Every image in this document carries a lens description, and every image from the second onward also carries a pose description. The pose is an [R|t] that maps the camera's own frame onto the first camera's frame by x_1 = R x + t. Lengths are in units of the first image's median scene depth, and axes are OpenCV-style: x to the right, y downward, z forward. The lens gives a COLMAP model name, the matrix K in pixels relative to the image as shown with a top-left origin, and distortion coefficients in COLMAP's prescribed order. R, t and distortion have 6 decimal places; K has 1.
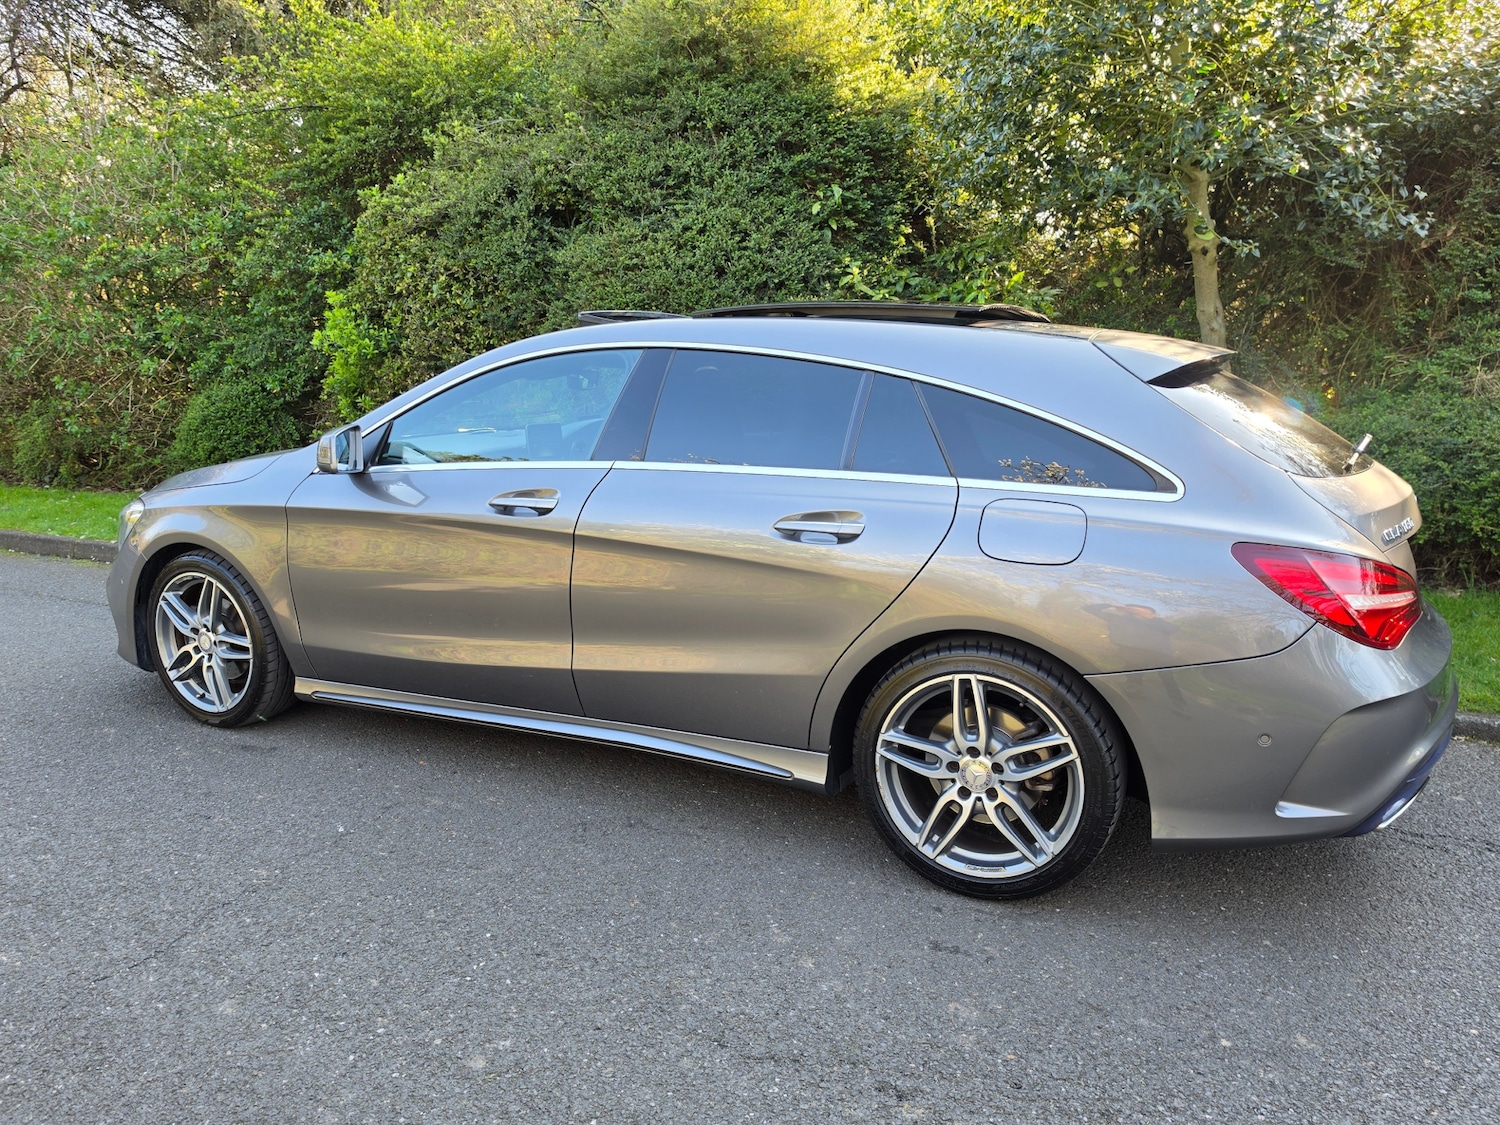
lens RADIAL K [[1030.3, 0, 753.9], [0, 1030.3, 574.6], [0, 0, 1]] dist [0.116961, -0.188550]
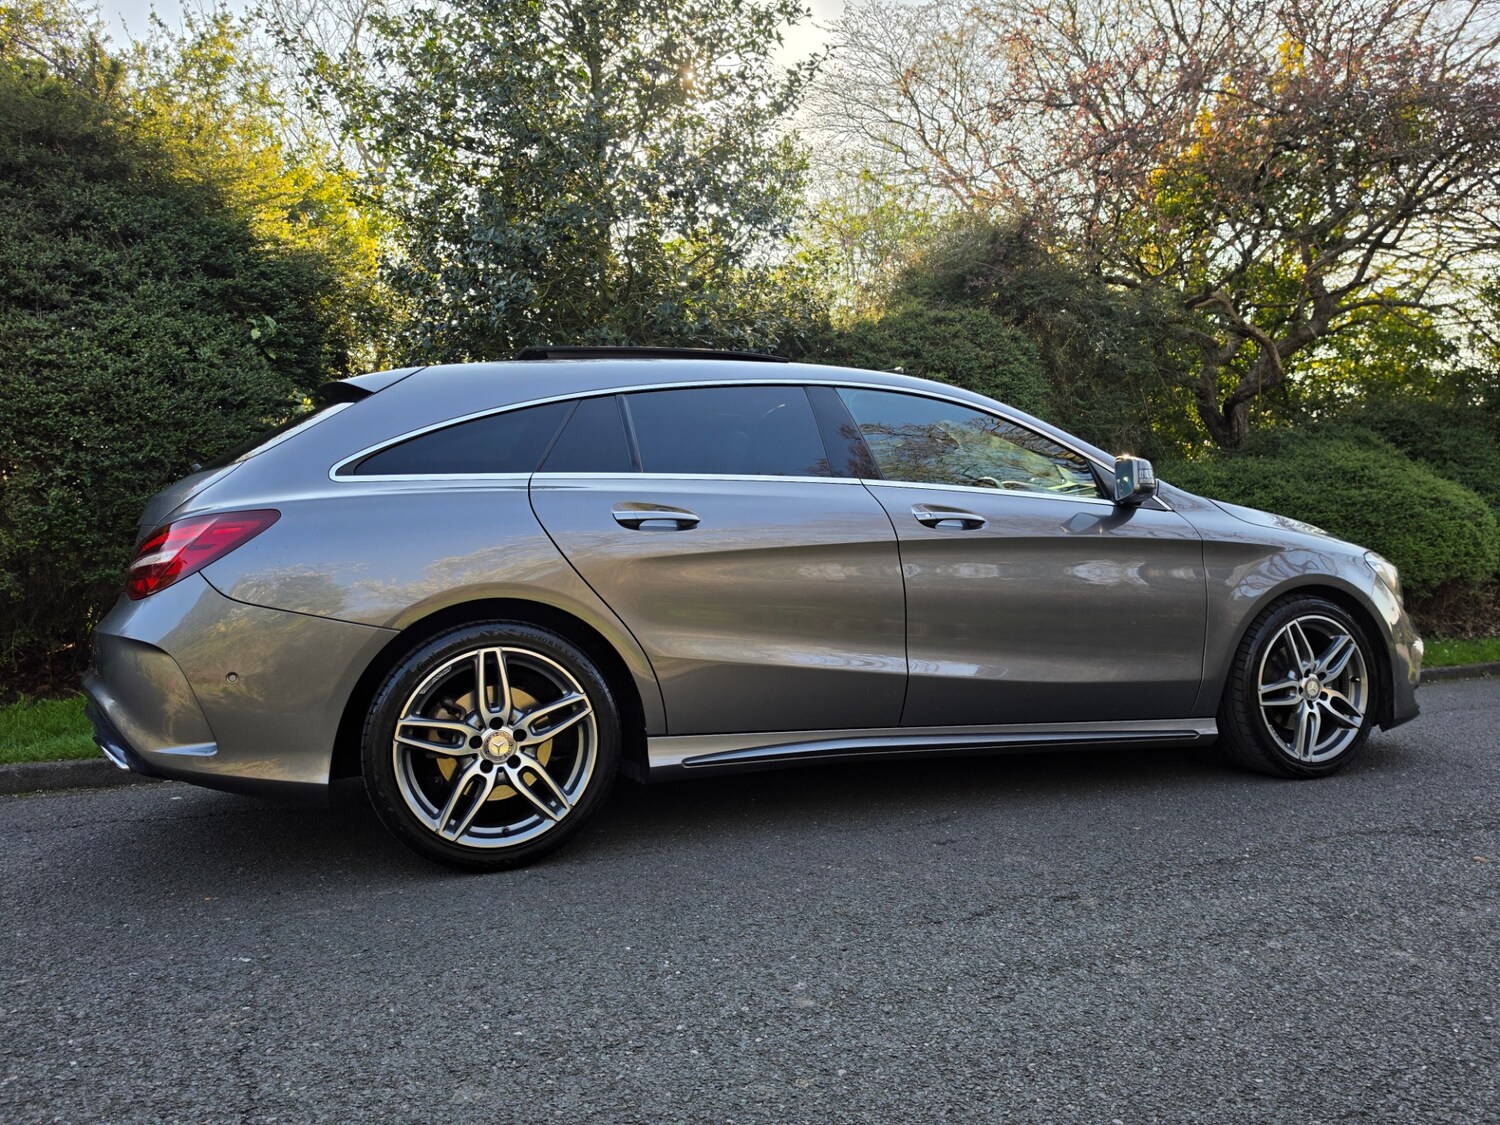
lens RADIAL K [[1035.3, 0, 755.4], [0, 1035.3, 566.3], [0, 0, 1]] dist [0.065367, -0.078088]
pose [[0.686204, -0.010154, 0.727339, -0.318969], [0.175569, 0.972653, -0.152061, 0.072444], [-0.705904, 0.232043, 0.669221, 0.103824]]
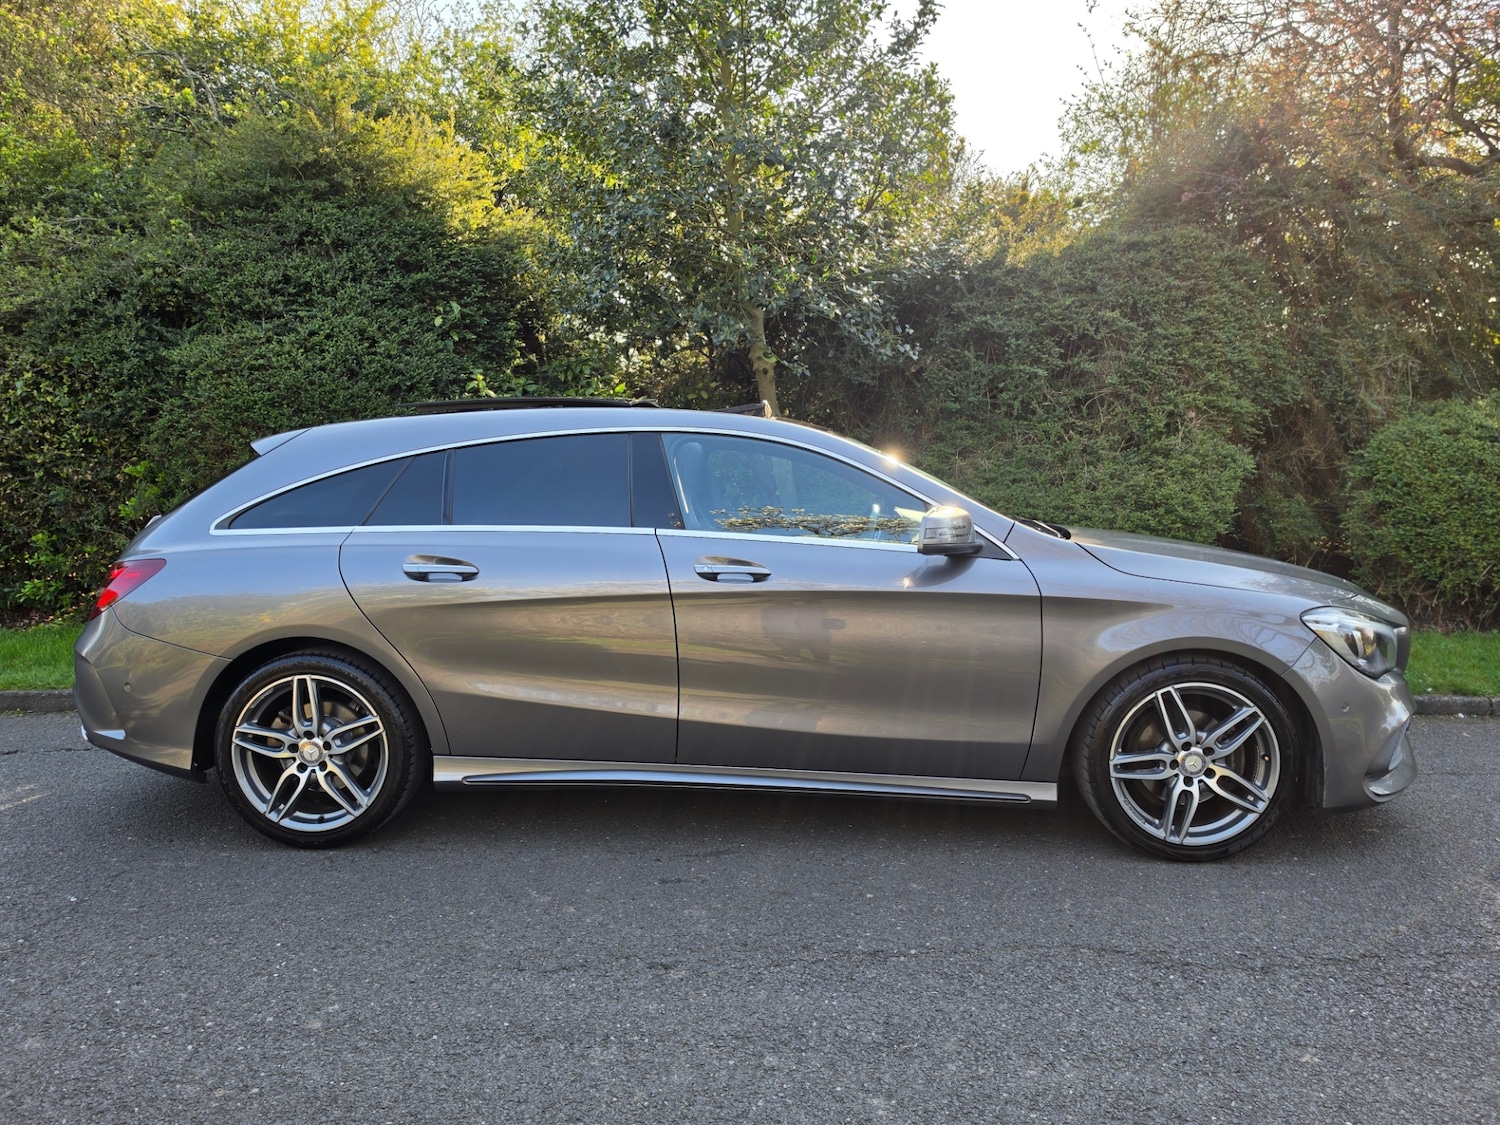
lens RADIAL K [[1032.1, 0, 750.0], [0, 1032.1, 562.5], [0, 0, 1]] dist [0.096920, -0.143897]
pose [[0.918744, -0.047388, 0.392001, -0.082158], [0.091055, 0.991441, -0.093557, 0.035058], [-0.384212, 0.121648, 0.915195, -0.105817]]
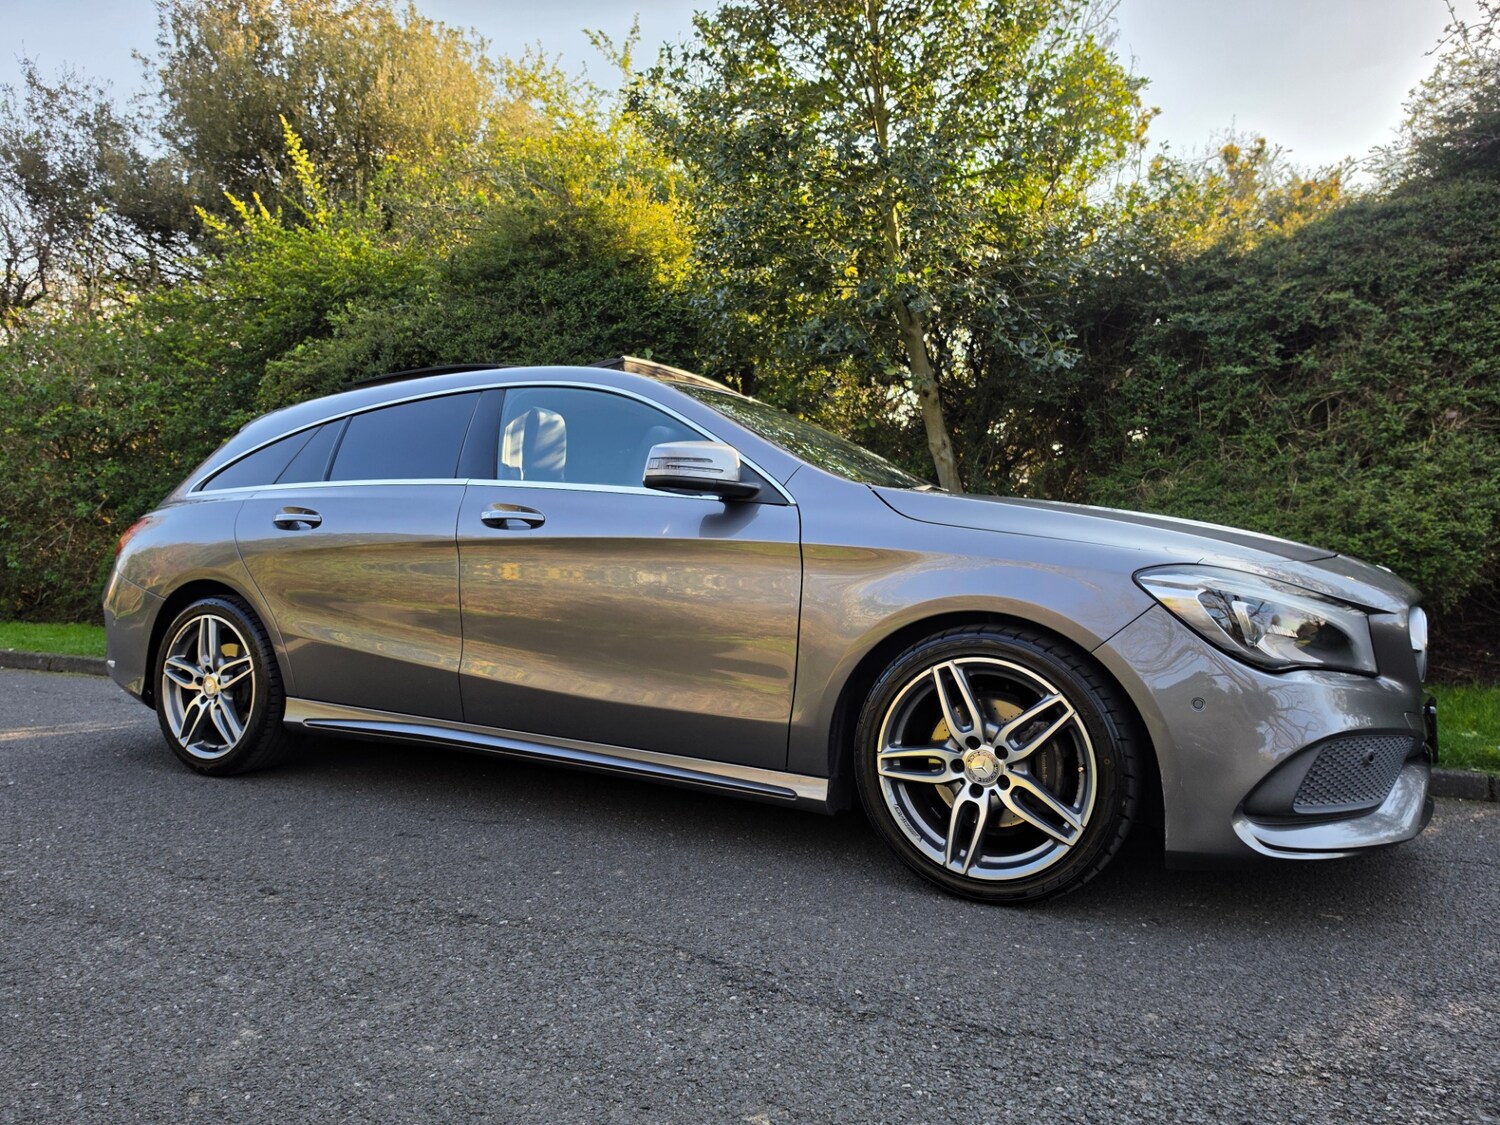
lens RADIAL K [[1034.7, 0, 747.6], [0, 1034.7, 566.8], [0, 0, 1]] dist [0.069261, -0.090161]
pose [[0.999414, 0.006613, -0.033596, 0.237370], [-0.013351, 0.978776, -0.204500, 0.111280], [0.031530, 0.204829, 0.978290, -0.100776]]
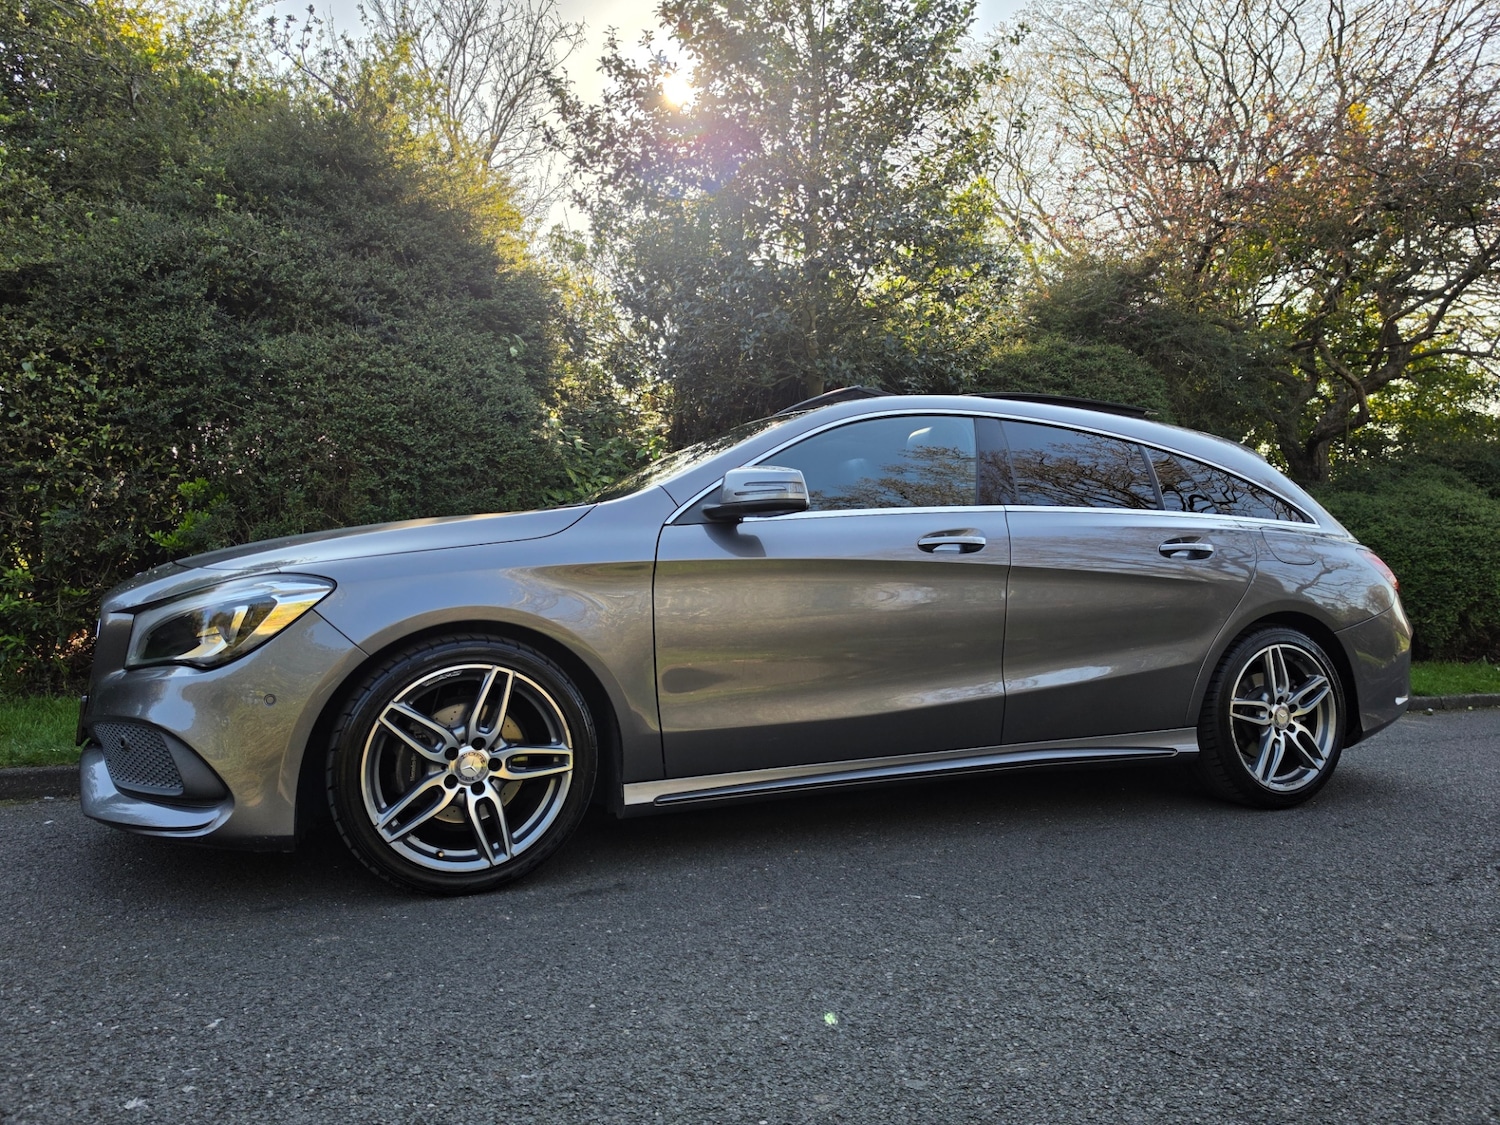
lens RADIAL K [[1034.7, 0, 747.6], [0, 1034.7, 566.8], [0, 0, 1]] dist [0.069261, -0.090161]
pose [[0.658827, 0.015355, 0.752138, -0.546904], [0.150136, 0.976996, -0.151455, 0.039776], [-0.737161, 0.212706, 0.641366, 0.229794]]
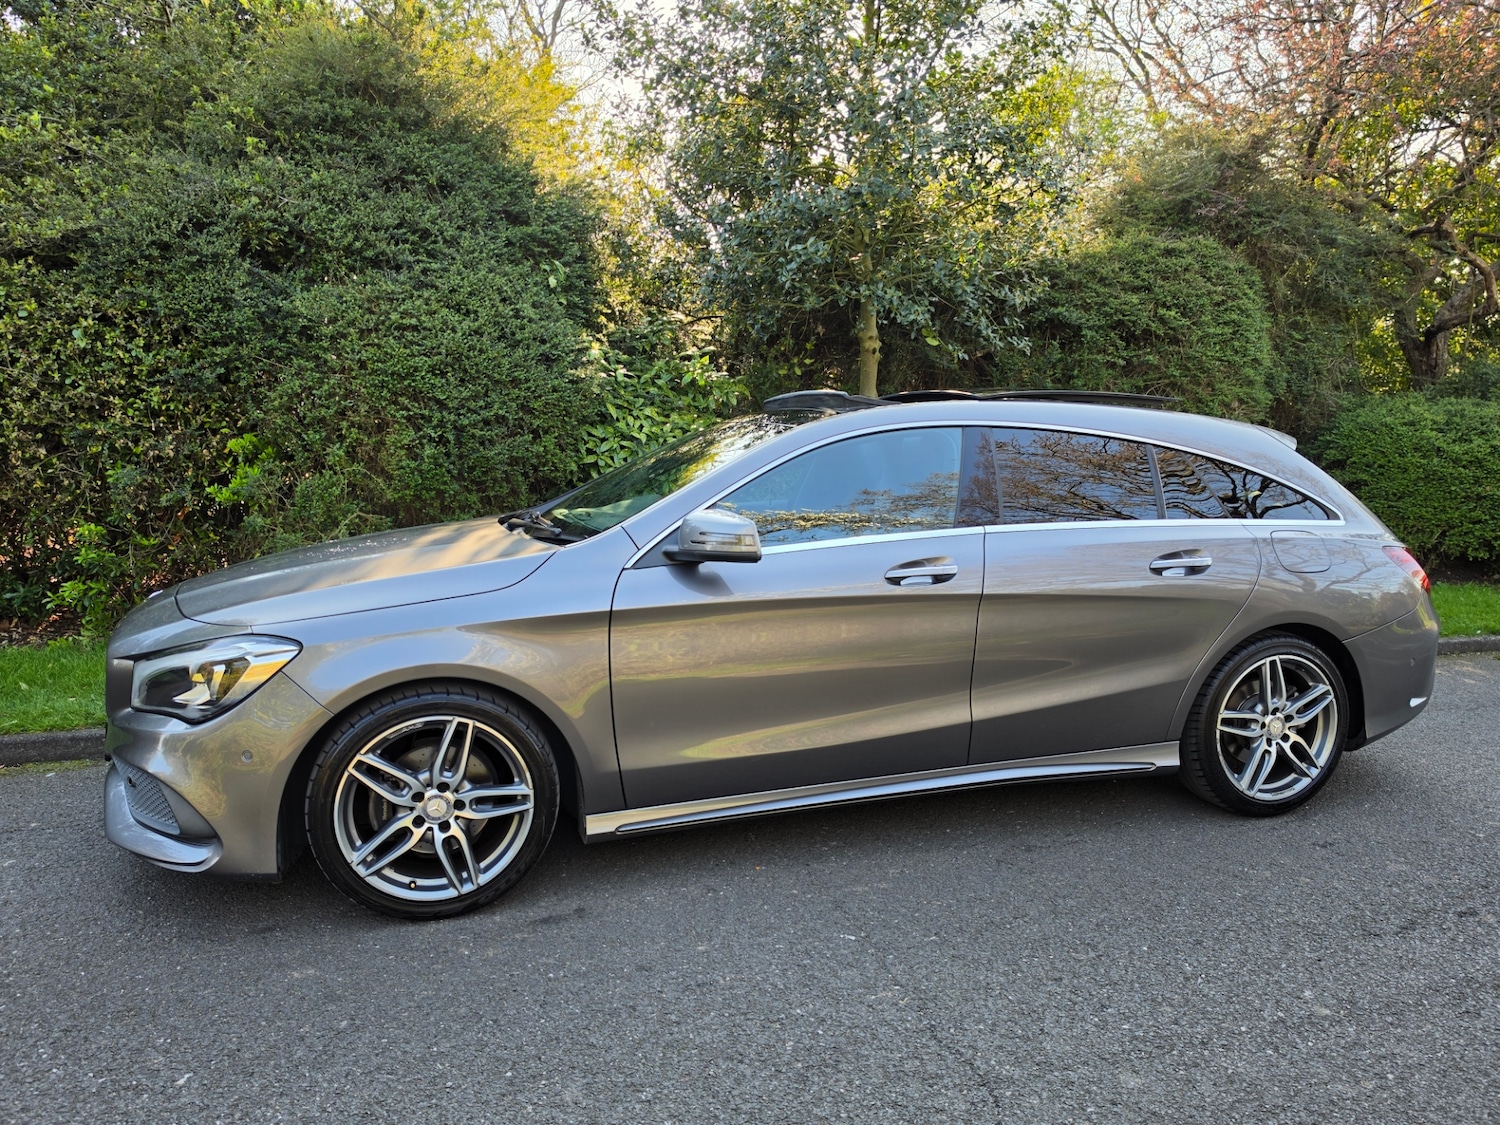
lens RADIAL K [[1033.4, 0, 752.9], [0, 1033.4, 578.7], [0, 0, 1]] dist [0.070748, -0.096959]
pose [[0.731109, -0.095229, 0.675582, -0.500927], [0.134301, 0.990924, -0.005660, -0.037964], [-0.668911, 0.094869, 0.737263, 0.163649]]
